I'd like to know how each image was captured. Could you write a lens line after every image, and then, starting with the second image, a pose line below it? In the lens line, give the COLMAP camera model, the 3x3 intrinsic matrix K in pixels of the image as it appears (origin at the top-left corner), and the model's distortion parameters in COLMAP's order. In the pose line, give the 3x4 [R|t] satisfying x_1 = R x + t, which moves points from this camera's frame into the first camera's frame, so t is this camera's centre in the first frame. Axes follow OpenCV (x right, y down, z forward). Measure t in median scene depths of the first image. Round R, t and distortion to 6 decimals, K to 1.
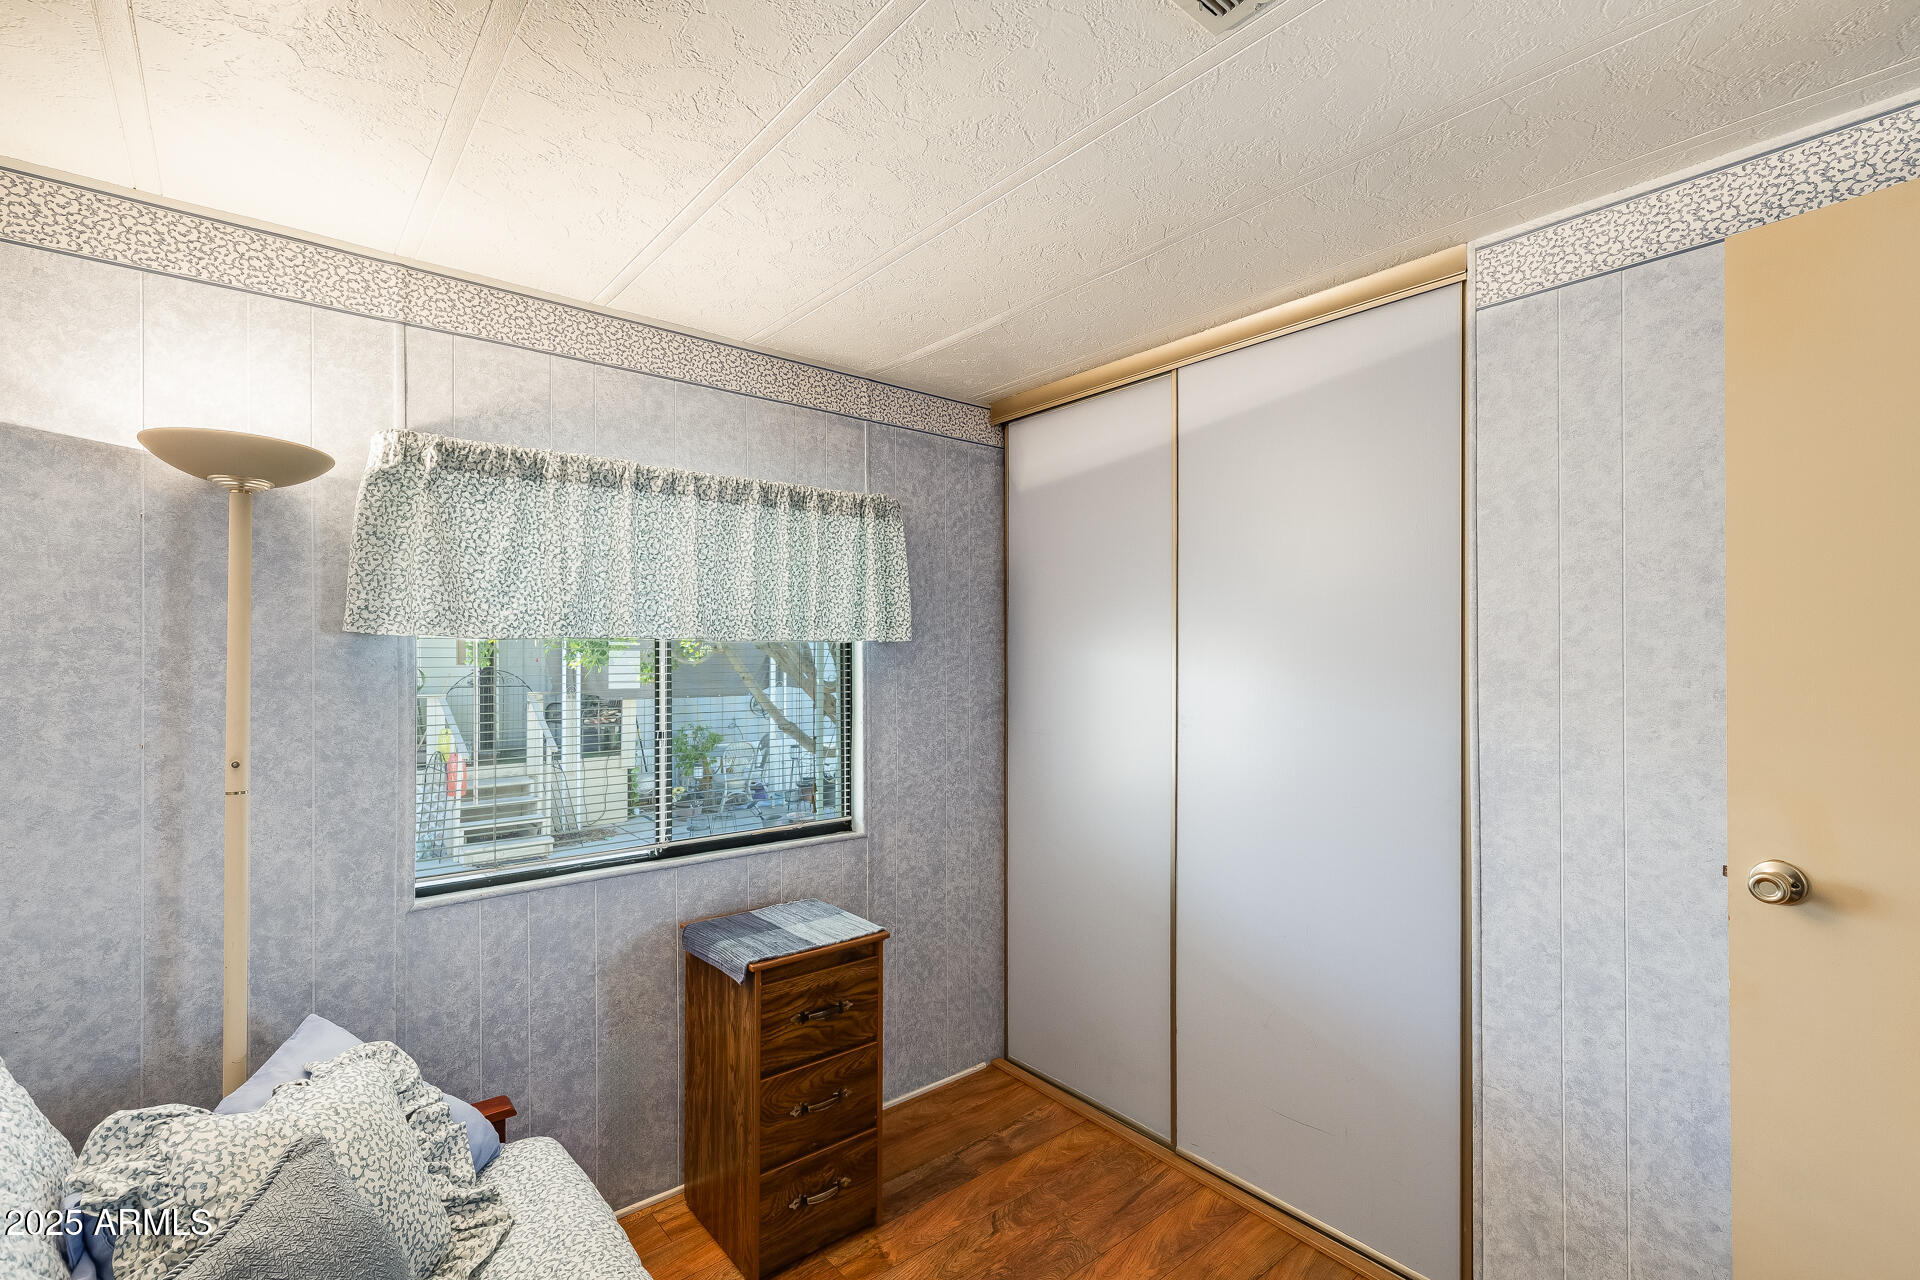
lens RADIAL K [[868.9, 0, 949.5], [0, 868.9, 647.2], [0, 0, 1]] dist [0.007194, 0.000083]
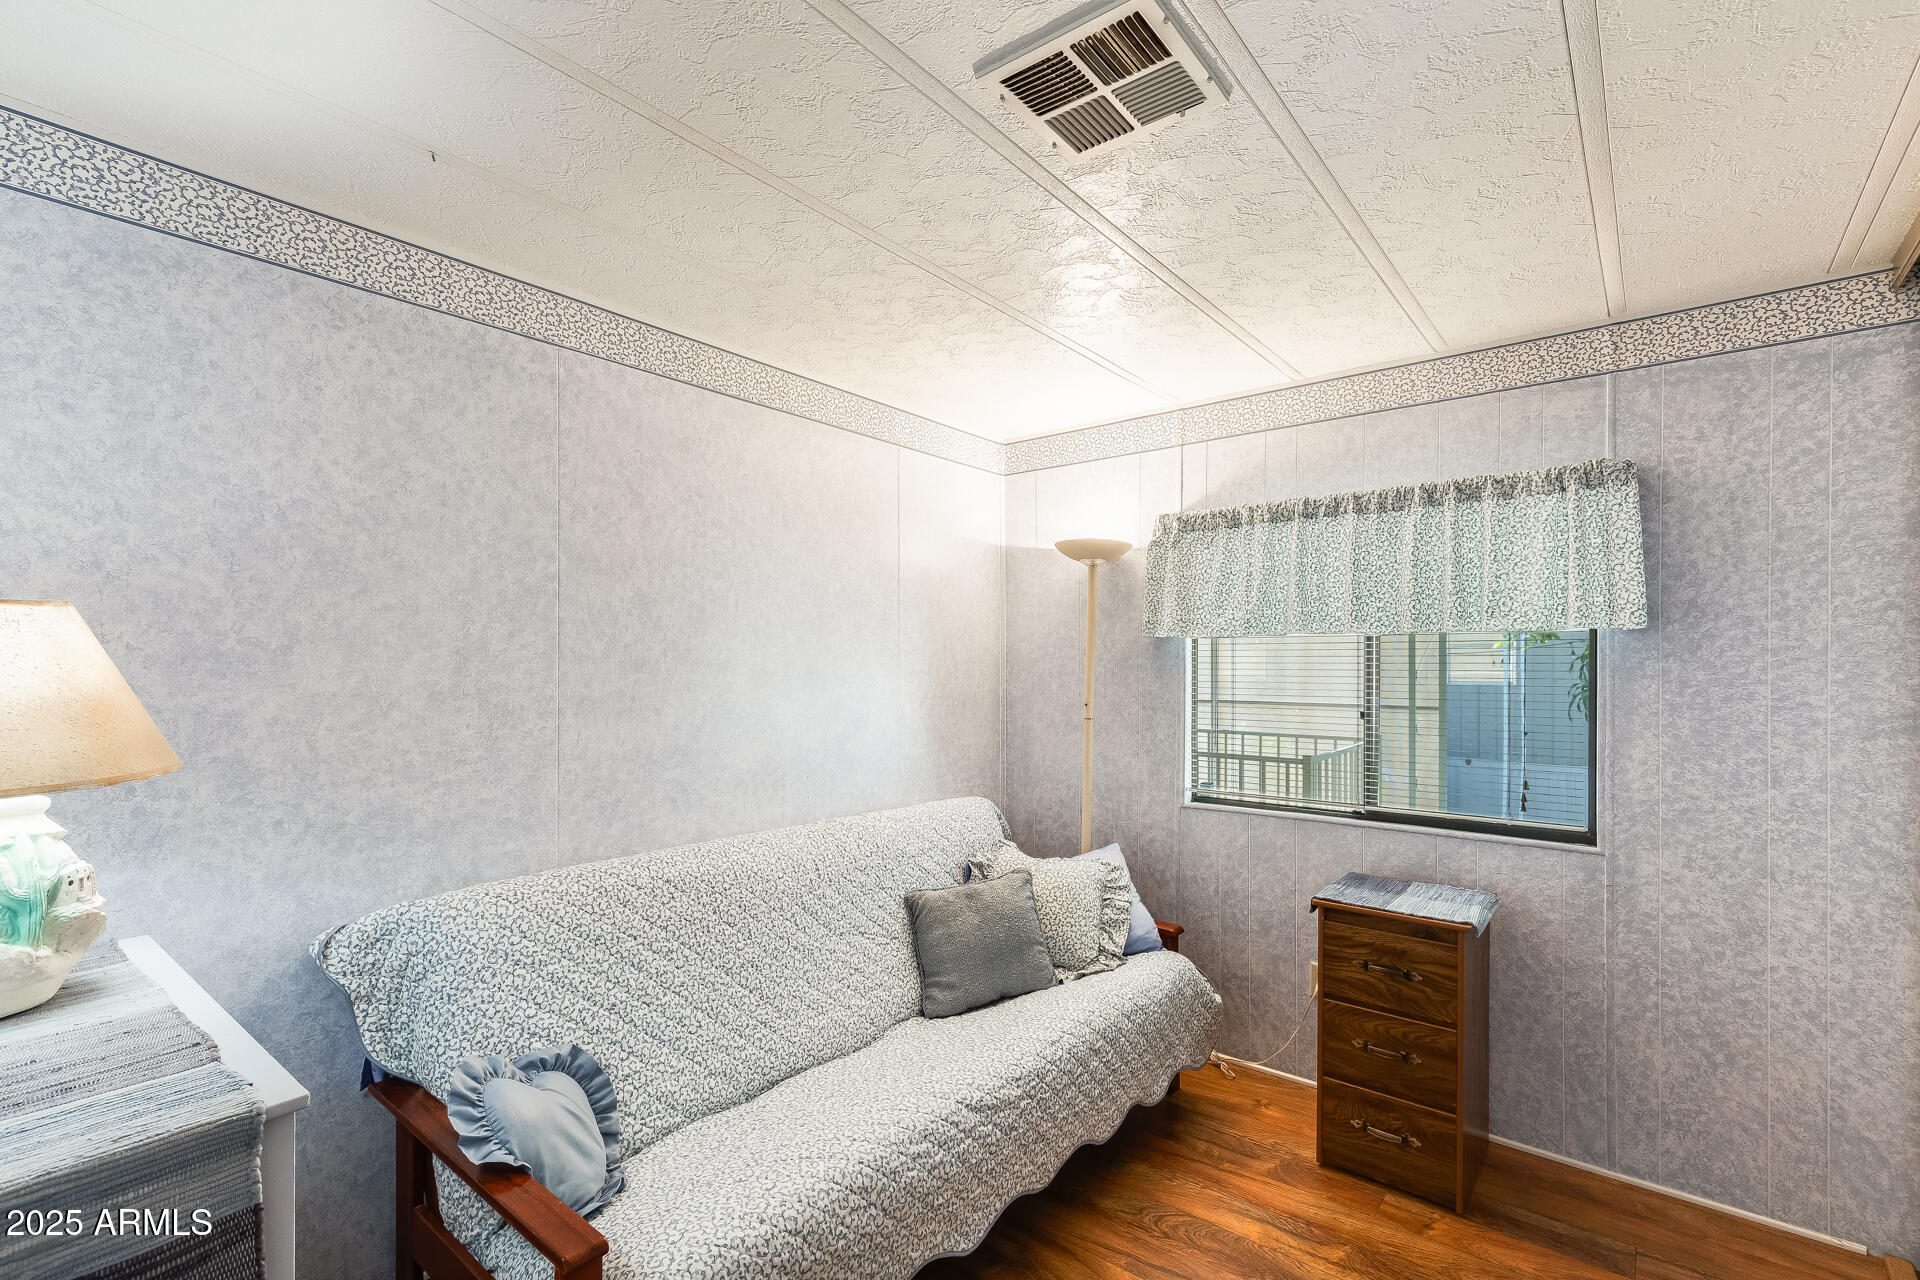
lens RADIAL K [[861.3, 0, 958.7], [0, 861.3, 664.8], [0, 0, 1]] dist [0.002379, 0.000027]
pose [[0.188227, 0.001900, -0.982124, 0.743181], [0.005308, 0.999982, 0.002952, 0.026449], [0.982111, -0.005768, 0.188213, 0.244646]]
